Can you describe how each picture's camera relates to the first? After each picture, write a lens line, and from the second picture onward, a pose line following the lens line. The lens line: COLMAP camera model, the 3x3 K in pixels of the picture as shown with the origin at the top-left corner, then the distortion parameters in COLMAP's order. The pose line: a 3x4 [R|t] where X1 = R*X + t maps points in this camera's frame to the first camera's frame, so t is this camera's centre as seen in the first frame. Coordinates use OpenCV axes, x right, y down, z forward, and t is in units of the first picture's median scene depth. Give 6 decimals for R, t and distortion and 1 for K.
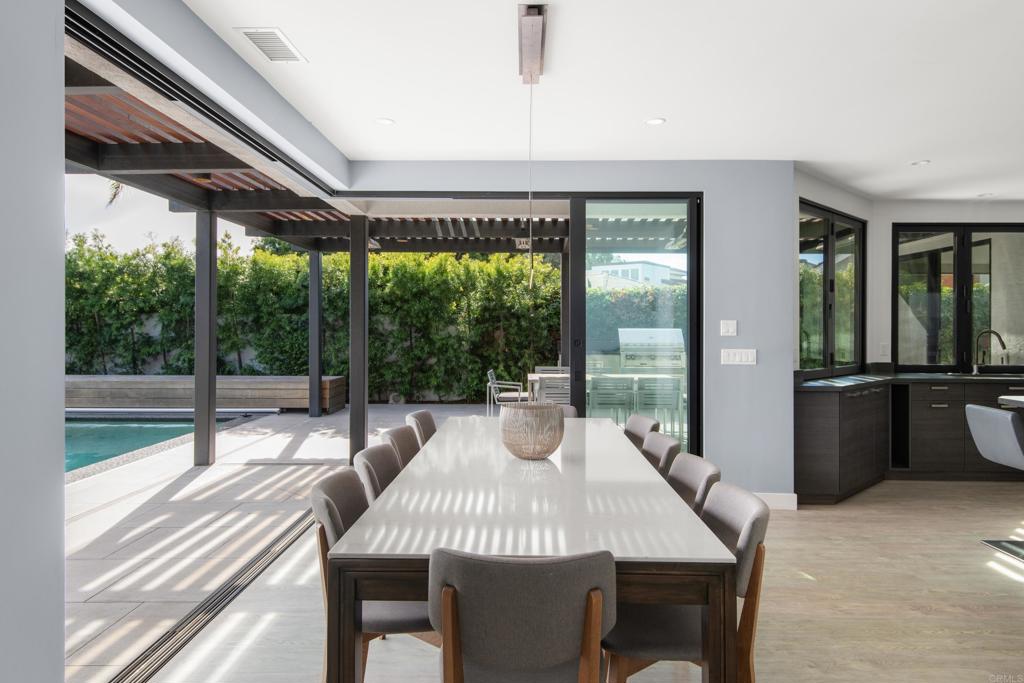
lens RADIAL K [[629.7, 0, 513.3], [0, 629.7, 323.4], [0, 0, 1]] dist [0.005040, 0.000043]
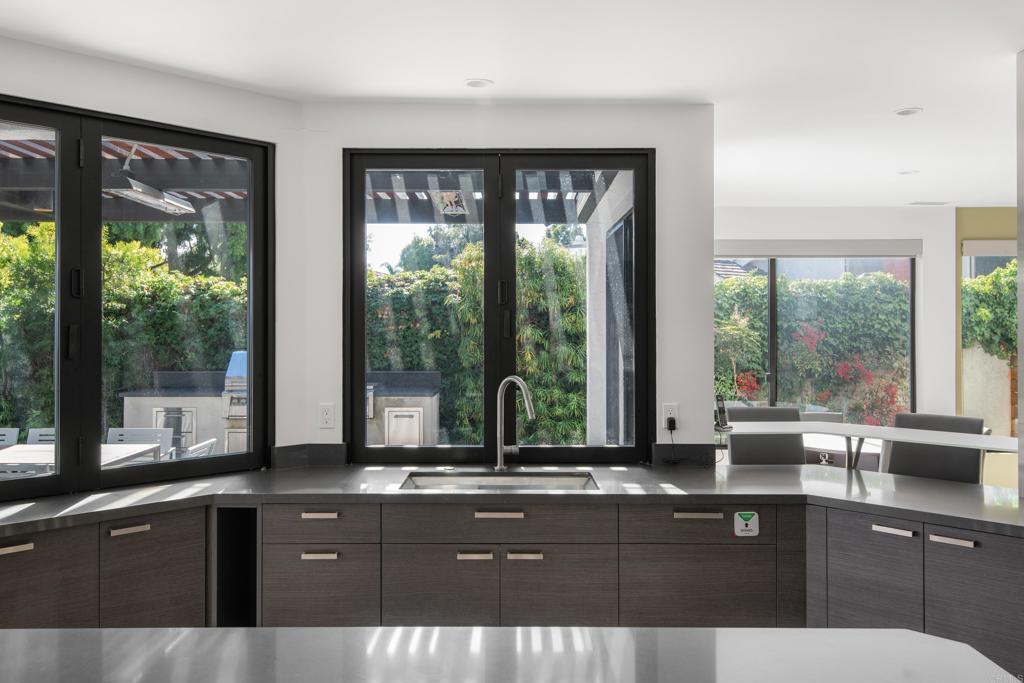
lens RADIAL K [[838.9, 0, 512.0], [0, 838.9, 341.5], [0, 0, 1]] dist [0.029646, -0.008222]
pose [[0.999685, -0.000940, 0.025072, 0.710967], [0.000307, 0.999681, 0.025263, -0.031432], [-0.025088, -0.025247, 0.999366, 0.365954]]
